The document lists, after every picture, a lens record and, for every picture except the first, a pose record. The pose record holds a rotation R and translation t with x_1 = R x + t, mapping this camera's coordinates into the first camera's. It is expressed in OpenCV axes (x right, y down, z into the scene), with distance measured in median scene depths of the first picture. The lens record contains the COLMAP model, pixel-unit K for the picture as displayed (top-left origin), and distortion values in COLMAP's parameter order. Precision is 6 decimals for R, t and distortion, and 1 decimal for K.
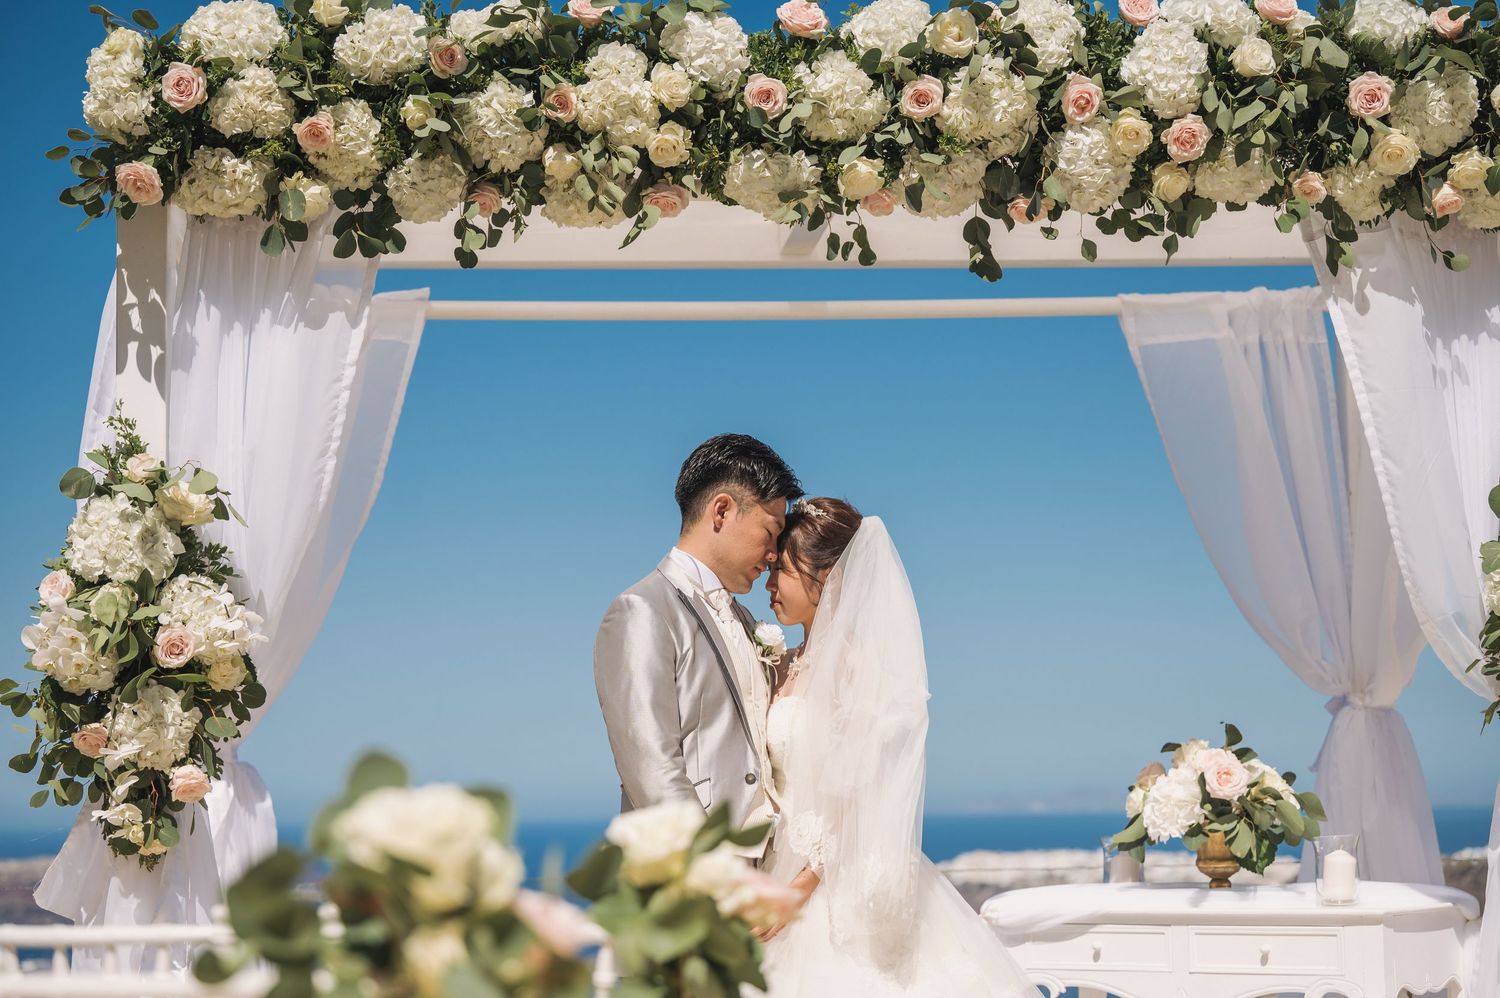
lens RADIAL K [[3180.8, 0, 748.0], [0, 3180.8, 505.9], [0, 0, 1]] dist [0.022276, 0.000000]
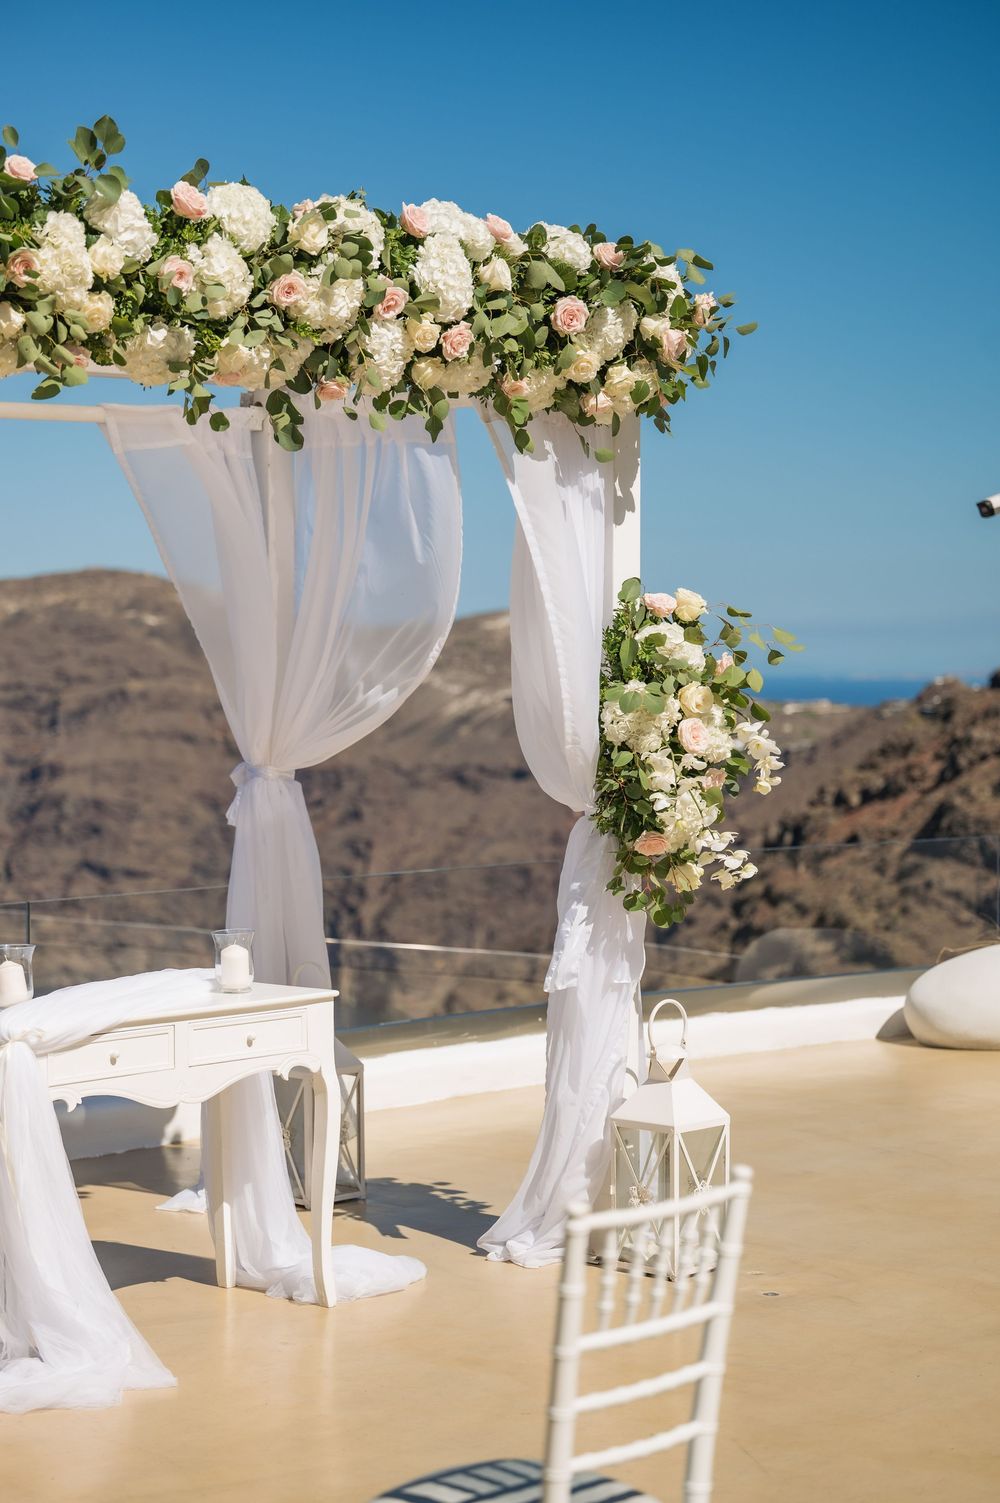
lens RADIAL K [[3187.1, 0, 500.6], [0, 3187.1, 752.9], [0, 0, 1]] dist [0.022276, 0.000000]
pose [[0.779329, -0.000171, 0.626615, -0.588096], [-0.075379, 0.992712, 0.094021, -0.076146], [-0.622065, -0.120507, 0.773636, 0.060476]]
